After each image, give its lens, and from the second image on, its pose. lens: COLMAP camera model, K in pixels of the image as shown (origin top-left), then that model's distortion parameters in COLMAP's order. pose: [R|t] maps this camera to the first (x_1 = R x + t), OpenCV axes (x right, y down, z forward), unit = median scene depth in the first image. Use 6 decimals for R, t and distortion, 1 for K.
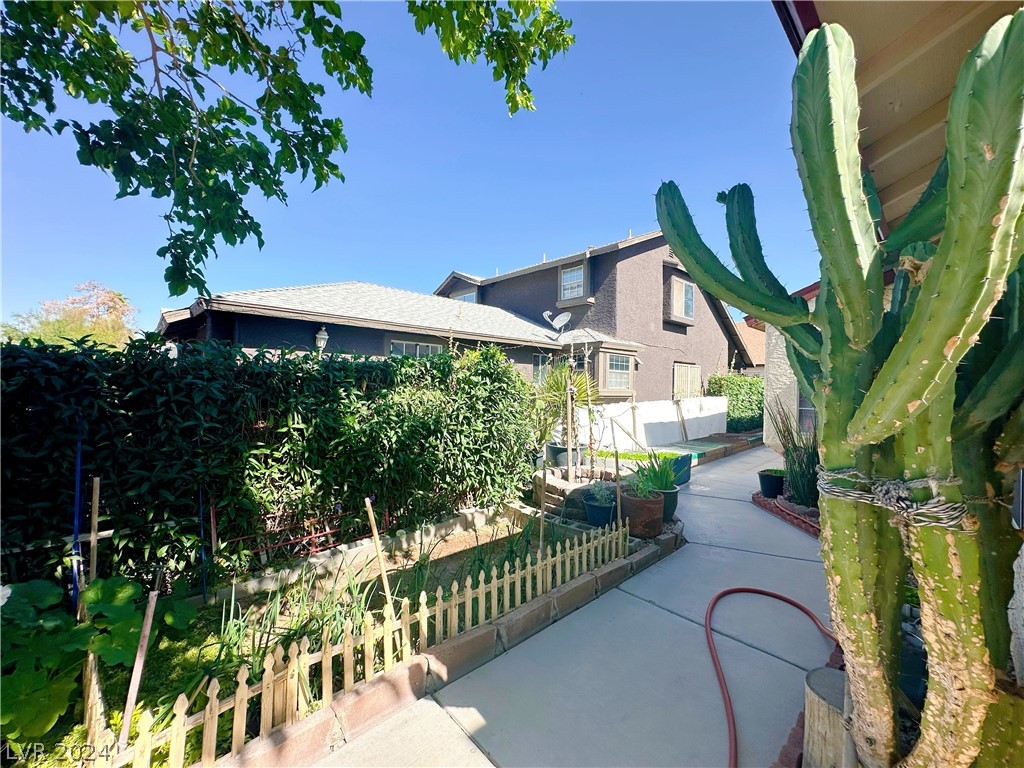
lens RADIAL K [[411.2, 0, 512.0], [0, 411.2, 384.0], [0, 0, 1]] dist [0.000174, 0.000082]
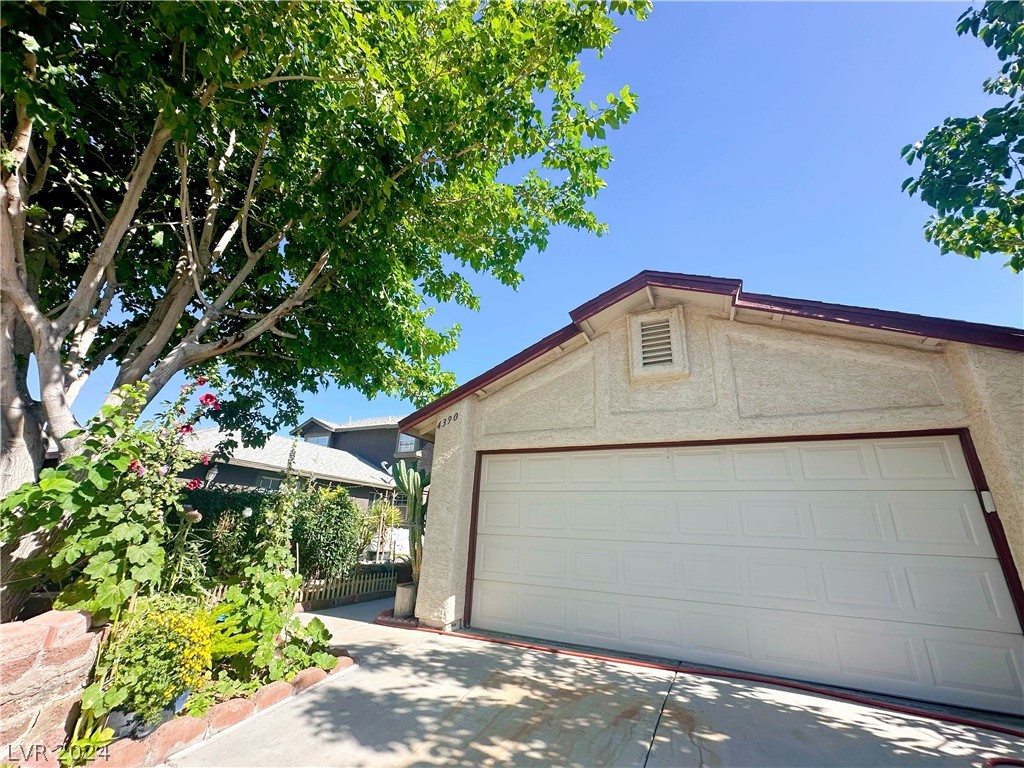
lens RADIAL K [[409.1, 0, 511.6], [0, 409.1, 385.5], [0, 0, 1]] dist [-0.003390, 0.000250]
pose [[0.933654, 0.142705, 0.328520, -0.005541], [-0.030217, 0.945315, -0.324756, 0.020111], [-0.356900, 0.293283, 0.886909, -0.482913]]
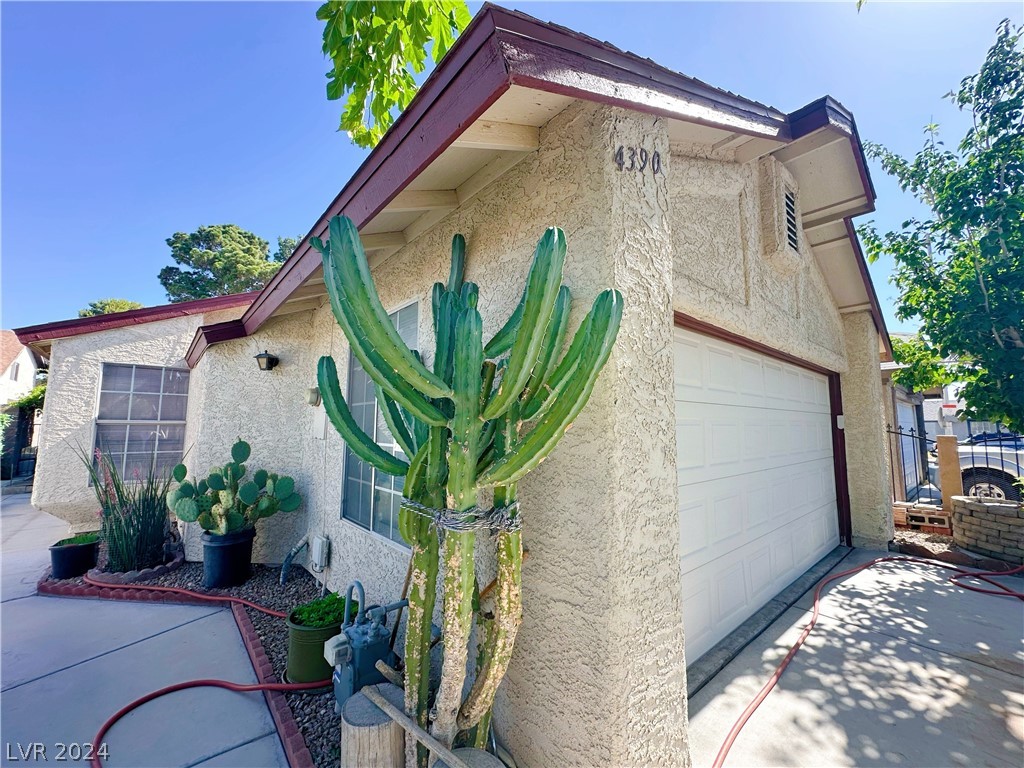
lens RADIAL K [[409.1, 0, 511.6], [0, 409.1, 385.5], [0, 0, 1]] dist [-0.003390, 0.000250]
pose [[0.045030, 0.087079, 0.995183, -0.092905], [-0.007608, 0.996195, -0.086824, -0.013260], [-0.998957, -0.003662, 0.045521, 0.130192]]
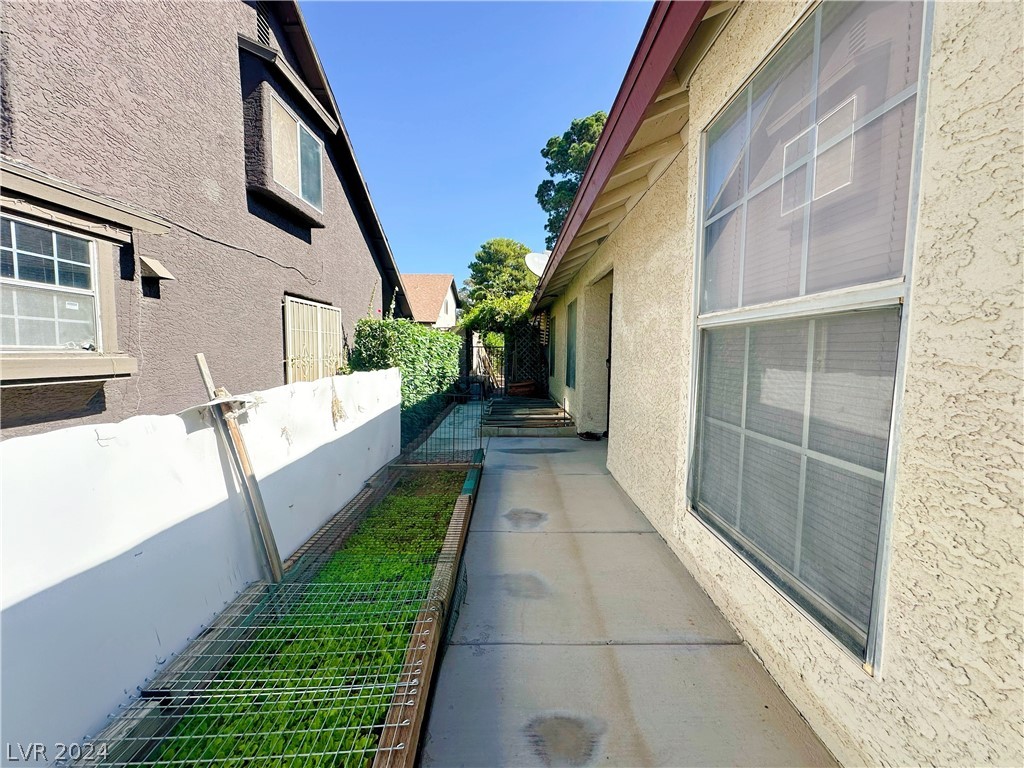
lens RADIAL K [[409.1, 0, 511.6], [0, 409.1, 385.5], [0, 0, 1]] dist [-0.003390, 0.000250]
pose [[0.689590, -0.071003, 0.720711, 0.534617], [-0.001076, 0.995081, 0.099064, 0.013164], [-0.724199, -0.069089, 0.686121, 1.124530]]
